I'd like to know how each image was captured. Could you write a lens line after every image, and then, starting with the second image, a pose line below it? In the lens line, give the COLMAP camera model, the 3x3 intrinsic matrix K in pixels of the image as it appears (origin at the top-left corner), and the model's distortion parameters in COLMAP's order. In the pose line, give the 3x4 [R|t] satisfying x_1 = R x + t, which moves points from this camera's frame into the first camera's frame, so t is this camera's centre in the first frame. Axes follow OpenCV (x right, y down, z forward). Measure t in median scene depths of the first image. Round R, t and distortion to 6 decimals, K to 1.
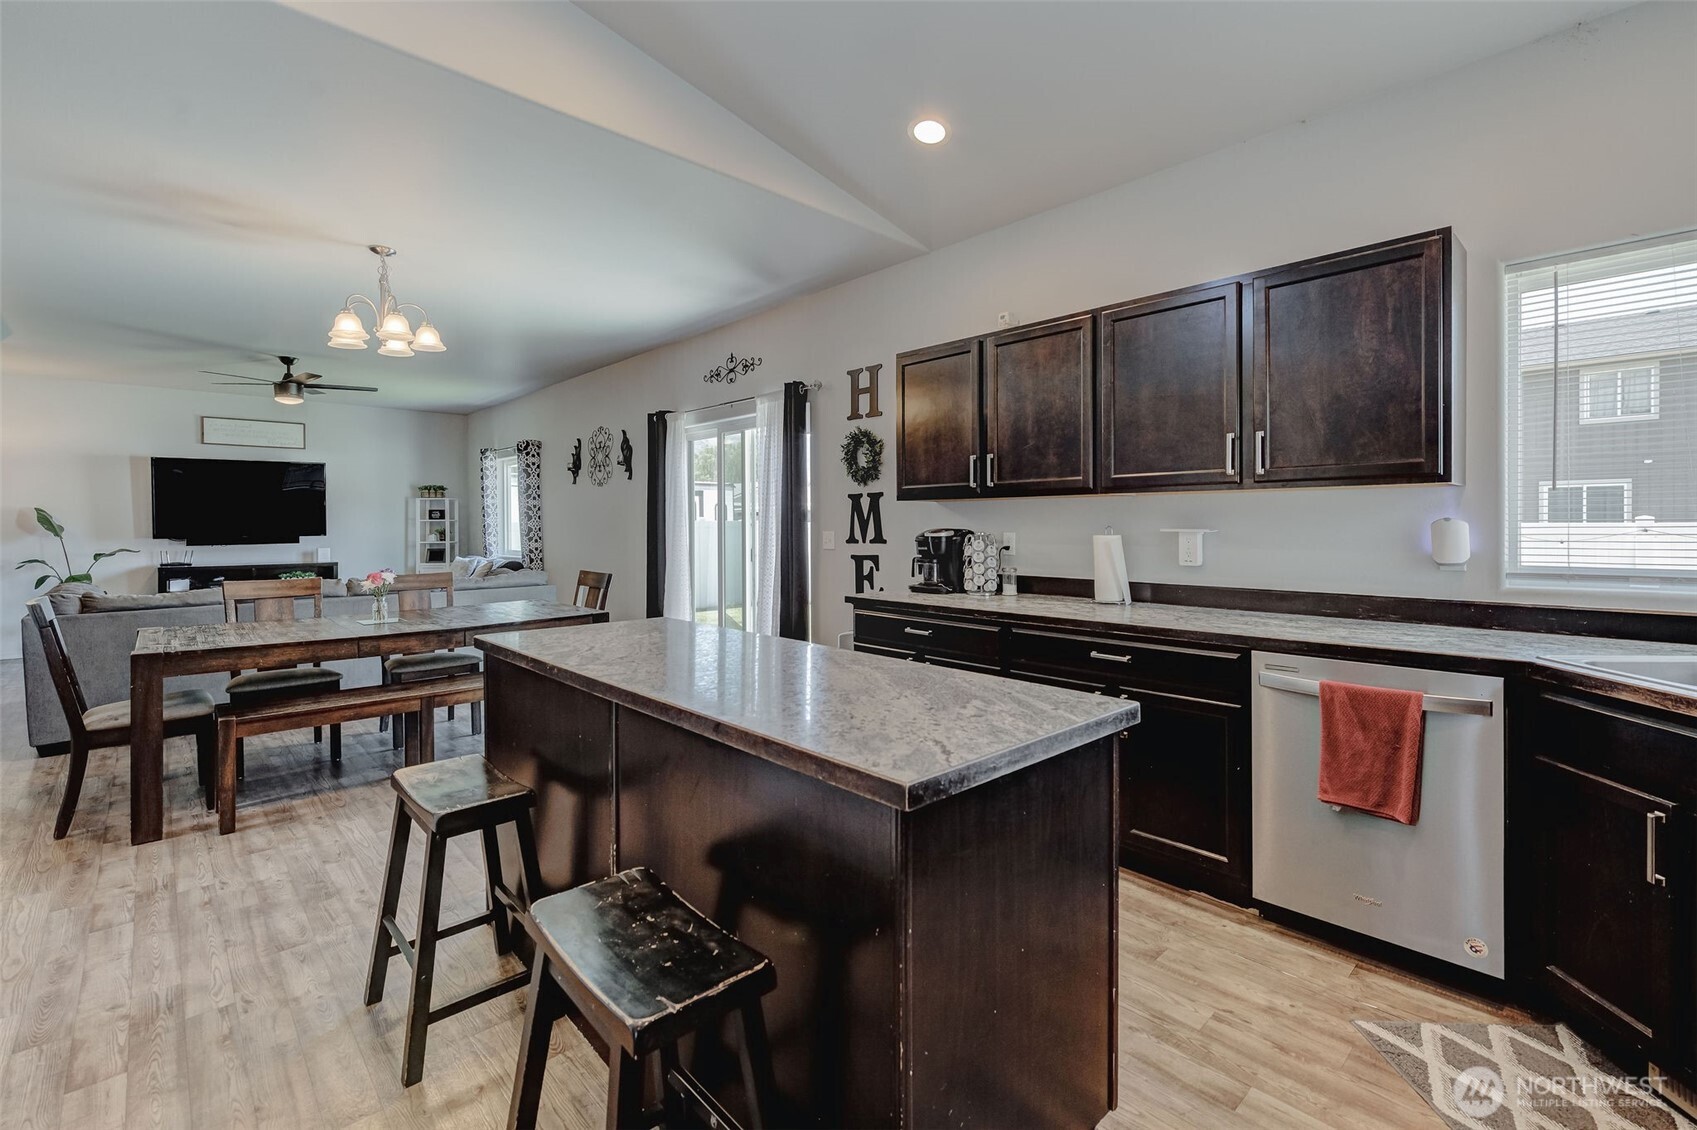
lens RADIAL K [[732.3, 0, 844.2], [0, 732.3, 536.1], [0, 0, 1]] dist [0.001529, -0.001404]
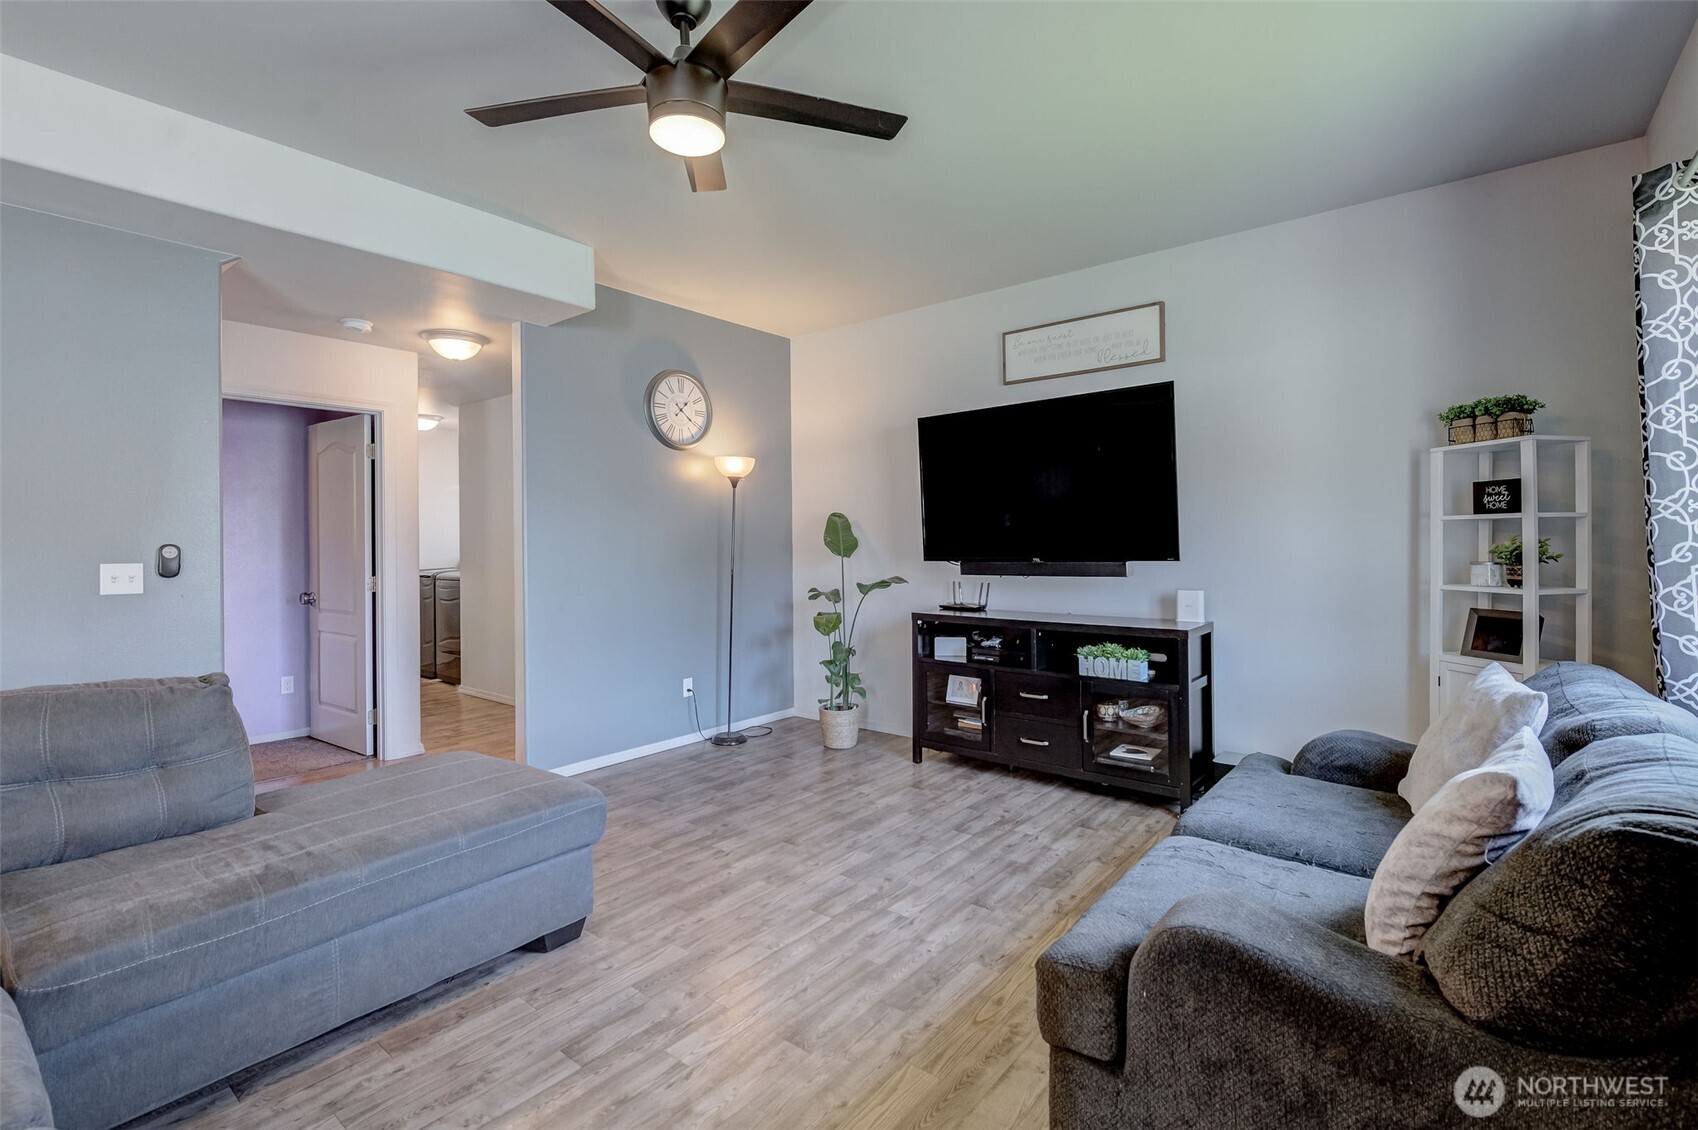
lens RADIAL K [[775.0, 0, 863.0], [0, 775.0, 518.7], [0, 0, 1]] dist [0.011771, -0.000322]
pose [[0.144771, -0.020335, -0.989256, -0.314572], [-0.005155, 0.999760, -0.021306, -0.014146], [0.989452, 0.008184, 0.144631, 0.775327]]
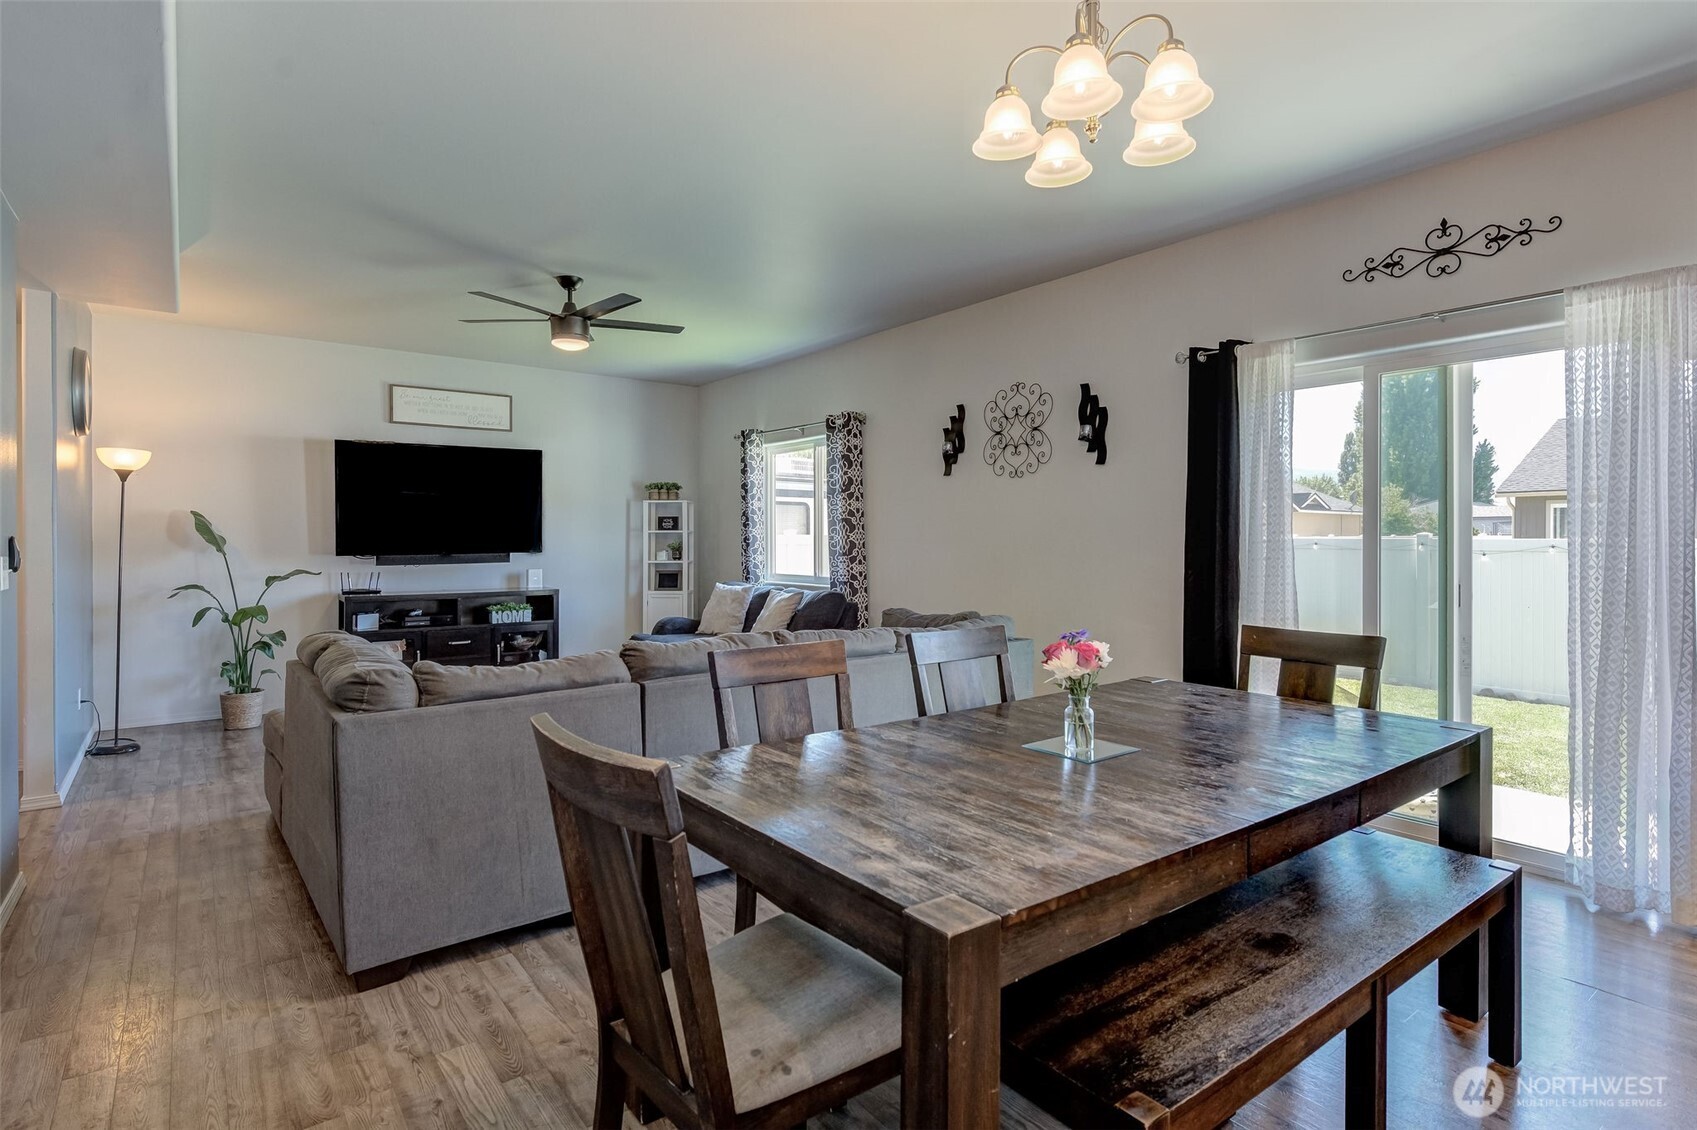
lens RADIAL K [[849.3, 0, 833.1], [0, 849.3, 547.7], [0, 0, 1]] dist [-0.002337, 0.000309]
pose [[0.994499, 0.005169, -0.104622, -0.343147], [-0.005984, 0.999954, -0.007478, -0.000764], [0.104578, 0.008063, 0.994484, 0.214721]]
